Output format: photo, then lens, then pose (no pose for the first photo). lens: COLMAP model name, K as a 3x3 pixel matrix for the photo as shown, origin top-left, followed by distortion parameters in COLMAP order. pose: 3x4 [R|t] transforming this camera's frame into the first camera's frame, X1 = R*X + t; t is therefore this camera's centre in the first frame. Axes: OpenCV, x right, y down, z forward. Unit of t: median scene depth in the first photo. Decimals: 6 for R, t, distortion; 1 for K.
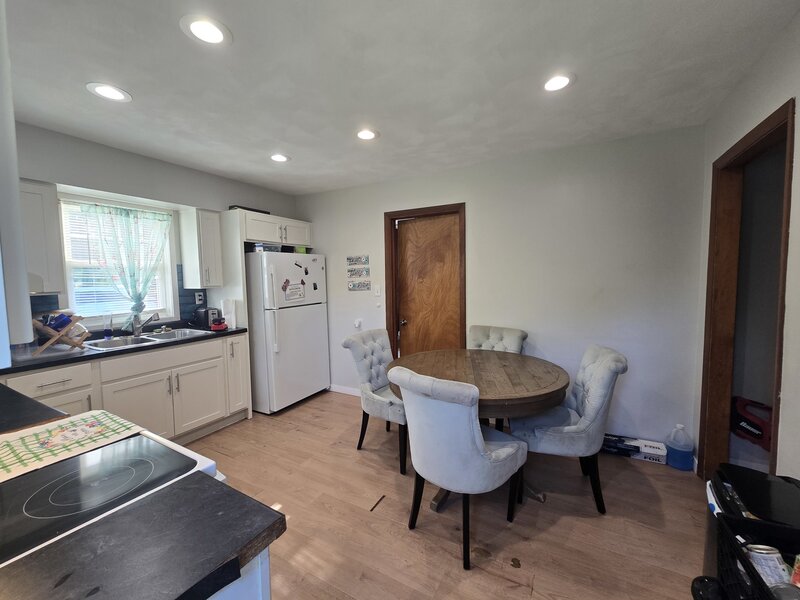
lens RADIAL K [[322.1, 0, 400.0], [0, 322.1, 300.0], [0, 0, 1]] dist [0.000718, 0.000027]
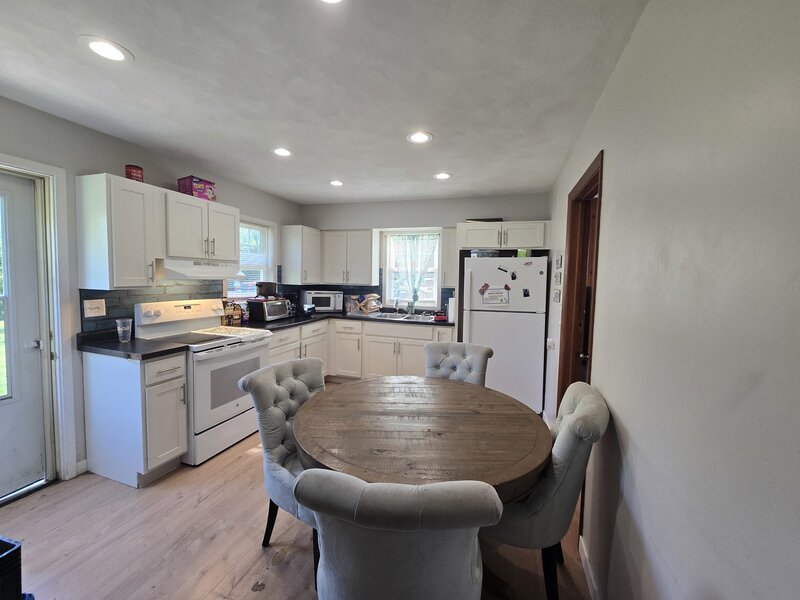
lens RADIAL K [[322.1, 0, 400.0], [0, 322.1, 300.0], [0, 0, 1]] dist [0.000718, 0.000027]
pose [[0.205713, 0.082459, -0.975132, 0.615873], [-0.102246, 0.992801, 0.062384, -0.049652], [0.973256, 0.086870, 0.212663, 0.542864]]
